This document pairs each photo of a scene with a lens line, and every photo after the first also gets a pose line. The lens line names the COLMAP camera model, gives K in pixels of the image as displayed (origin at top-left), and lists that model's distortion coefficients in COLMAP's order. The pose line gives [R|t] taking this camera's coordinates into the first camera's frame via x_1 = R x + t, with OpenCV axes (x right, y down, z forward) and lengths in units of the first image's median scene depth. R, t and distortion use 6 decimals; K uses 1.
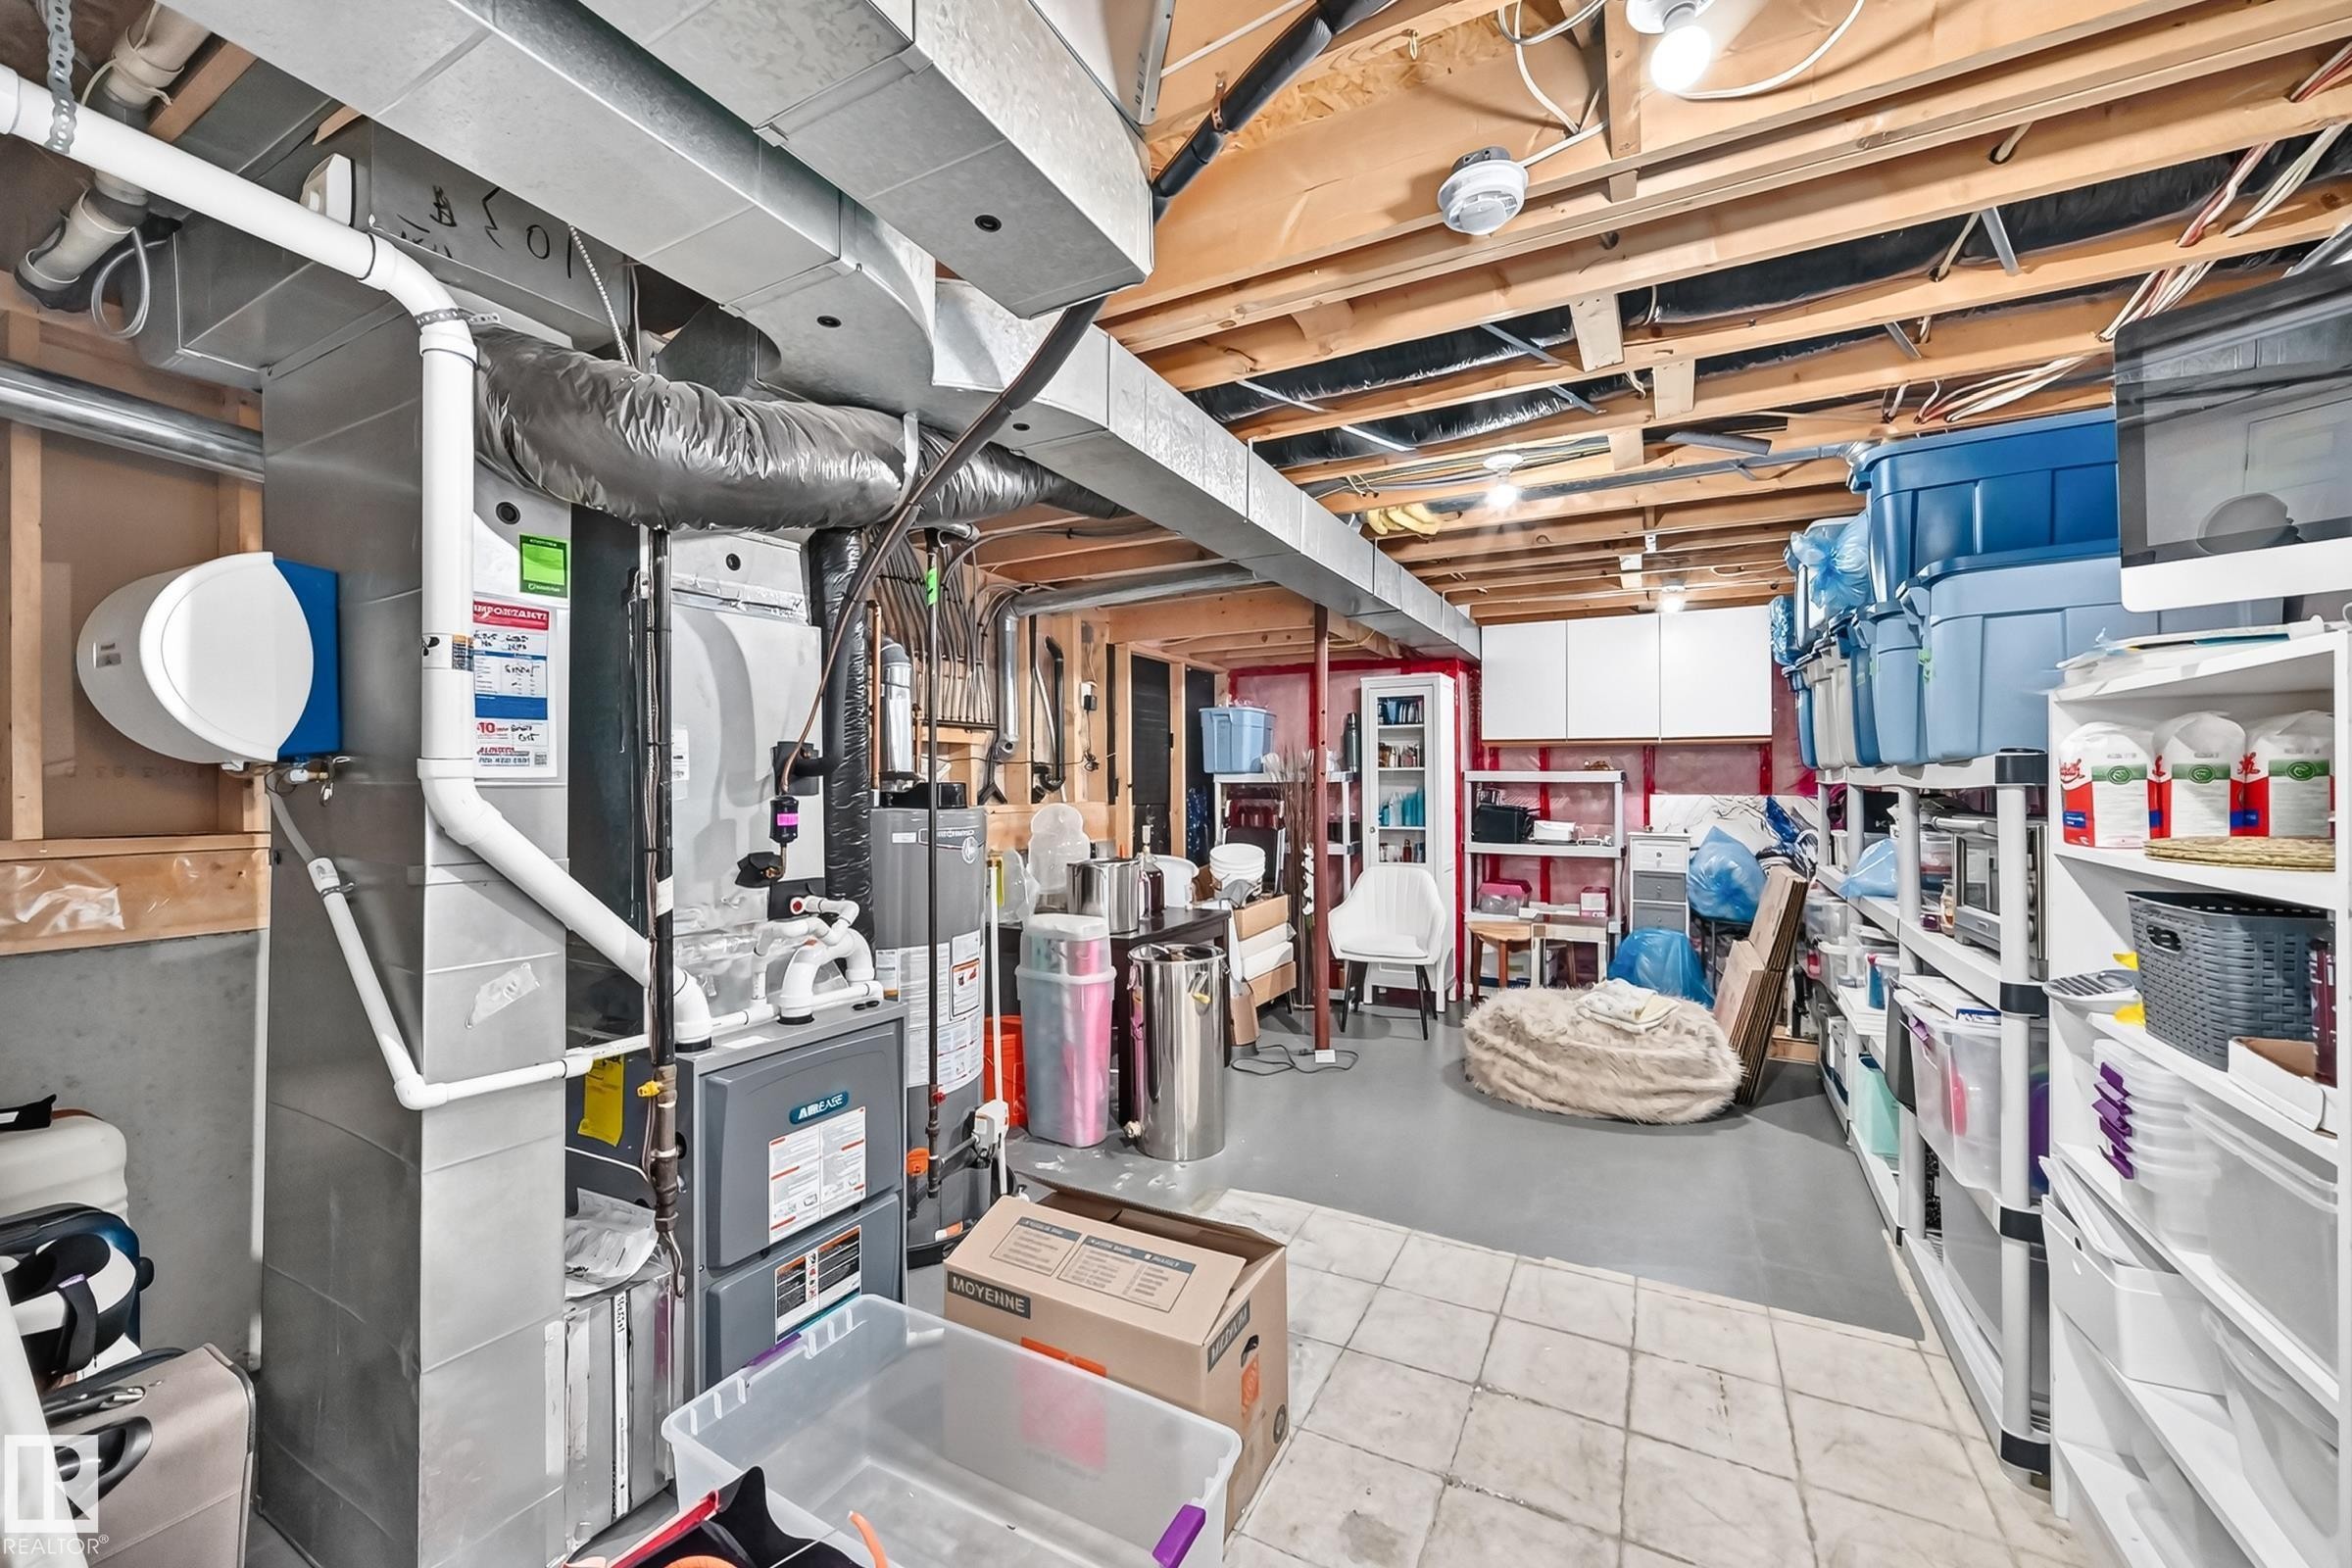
lens RADIAL K [[897.3, 0, 1179.4], [0, 897.3, 778.5], [0, 0, 1]] dist [-0.023916, 0.006392]
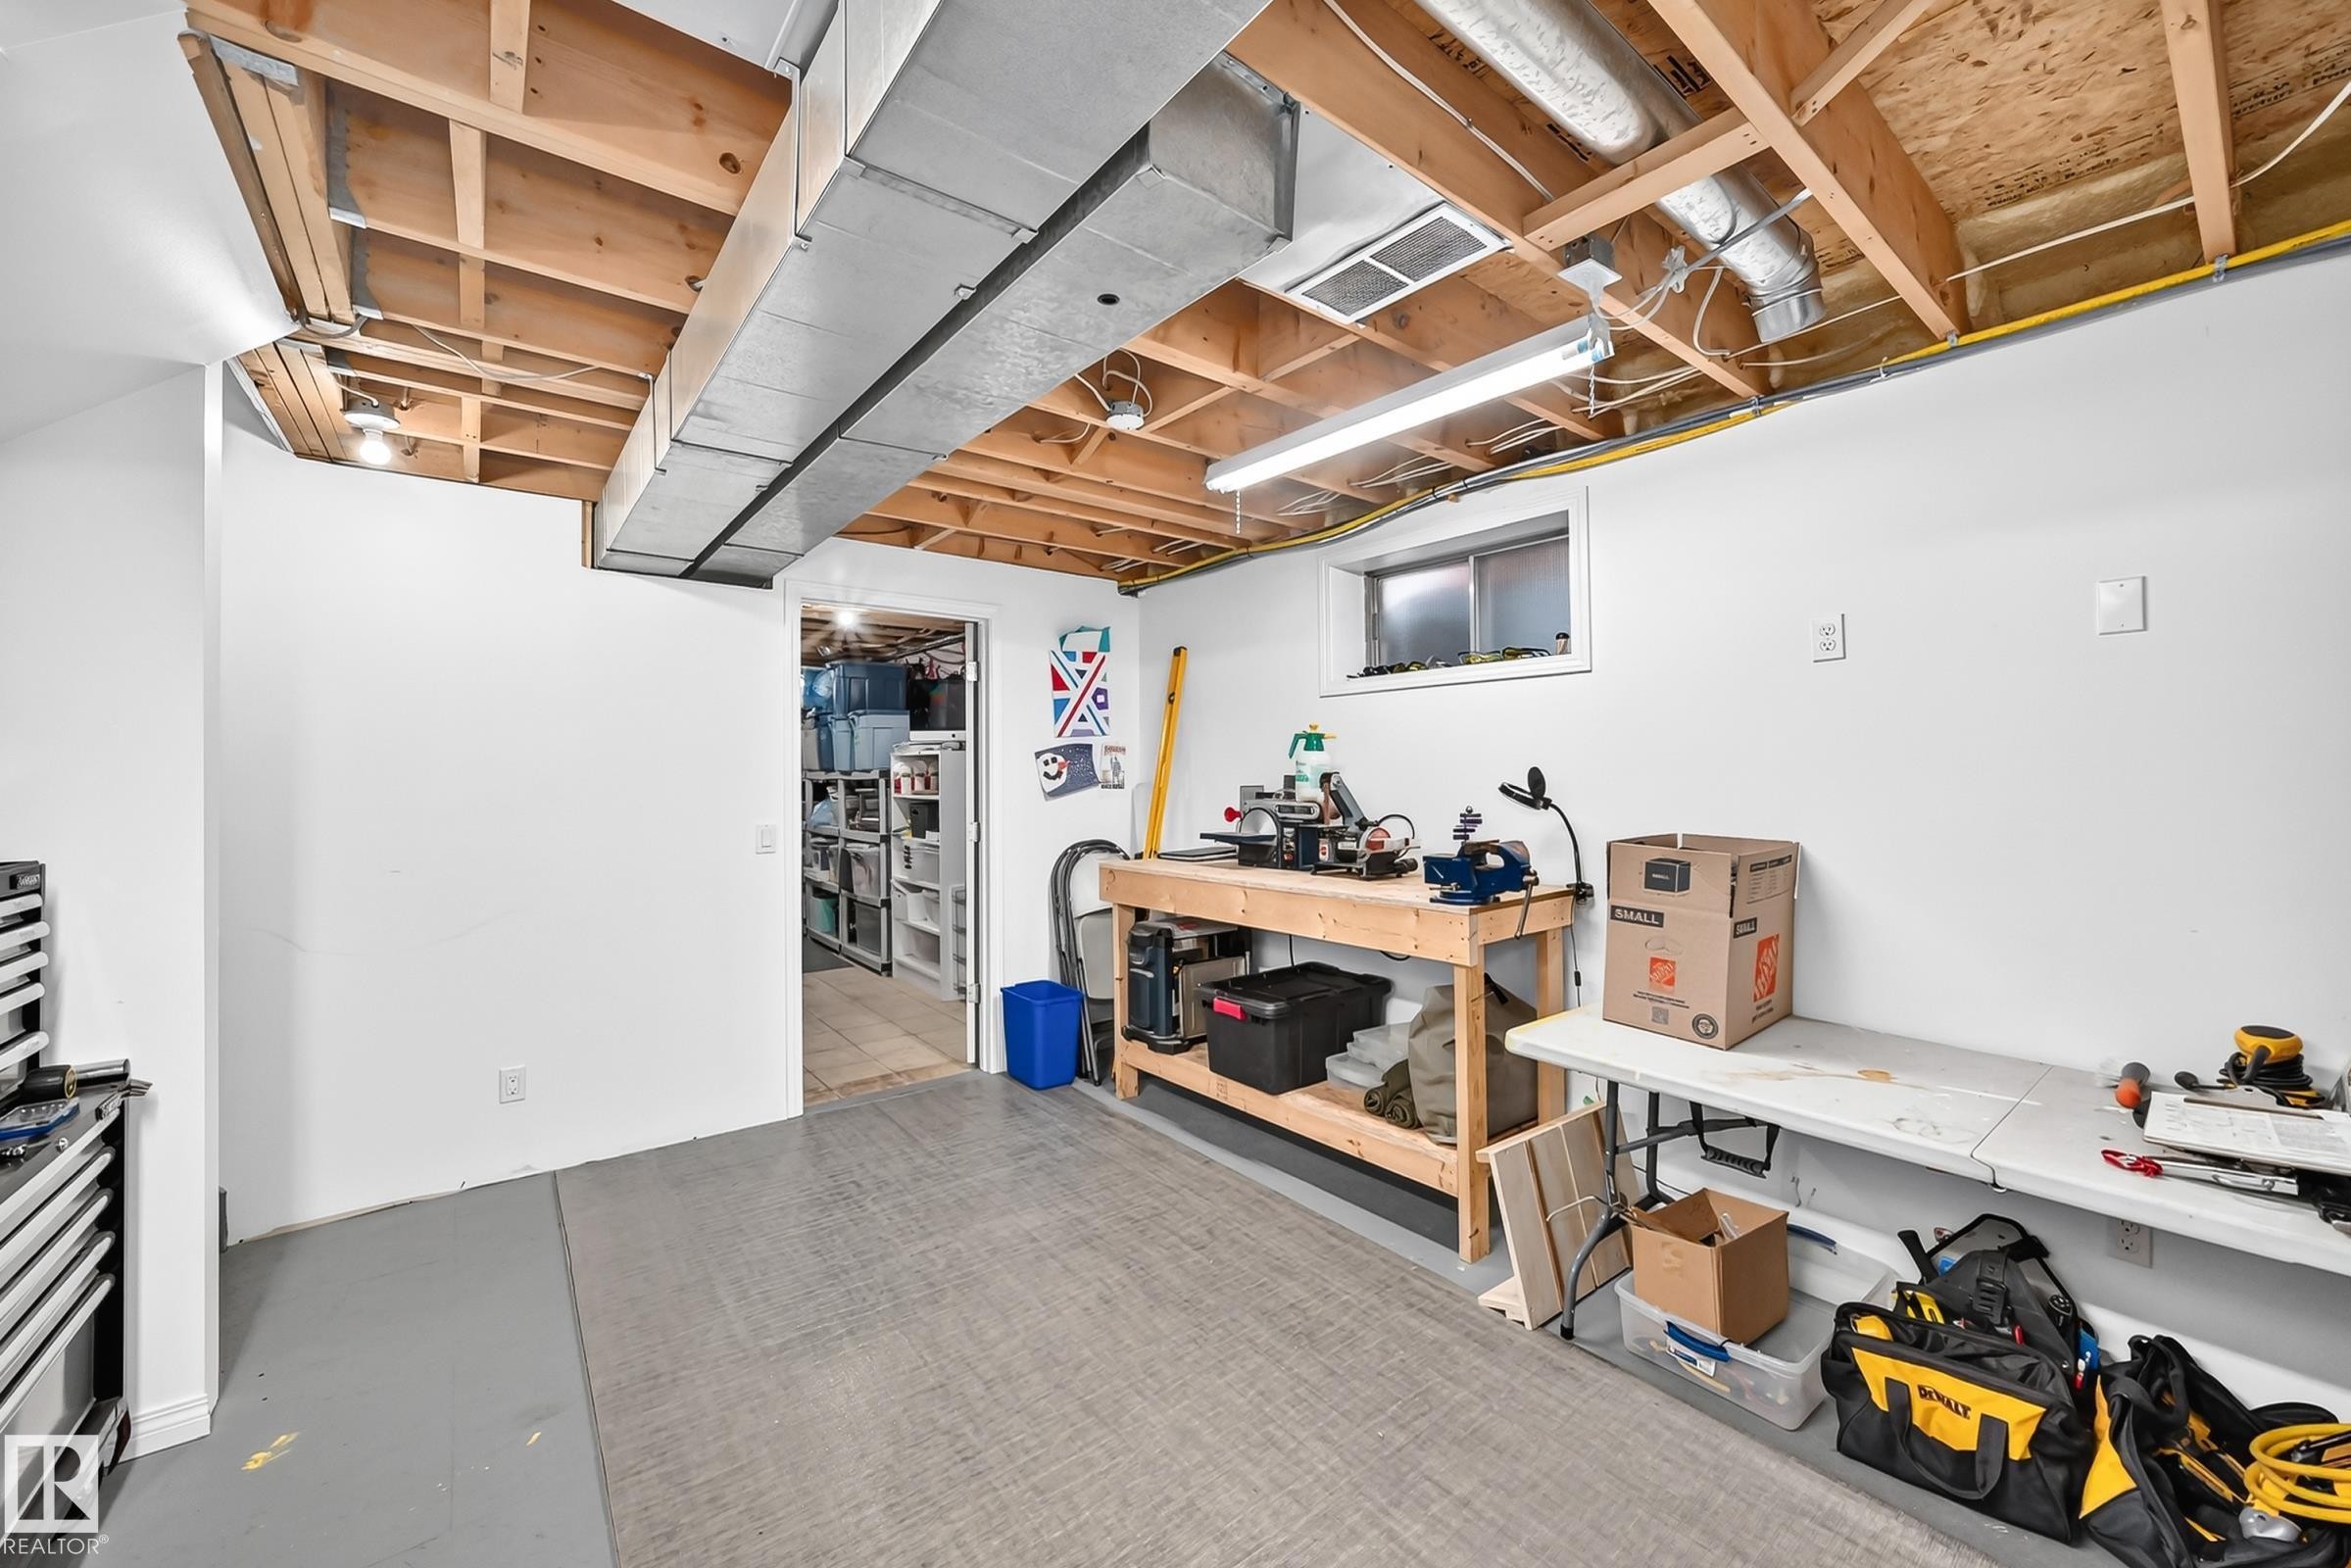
lens RADIAL K [[896.9, 0, 1172.8], [0, 896.9, 772.3], [0, 0, 1]] dist [-0.023916, 0.006392]
pose [[0.398542, 0.002017, 0.917148, -1.927995], [0.005180, 0.999977, -0.004450, 0.005312], [-0.917135, 0.006524, 0.398523, -1.534759]]
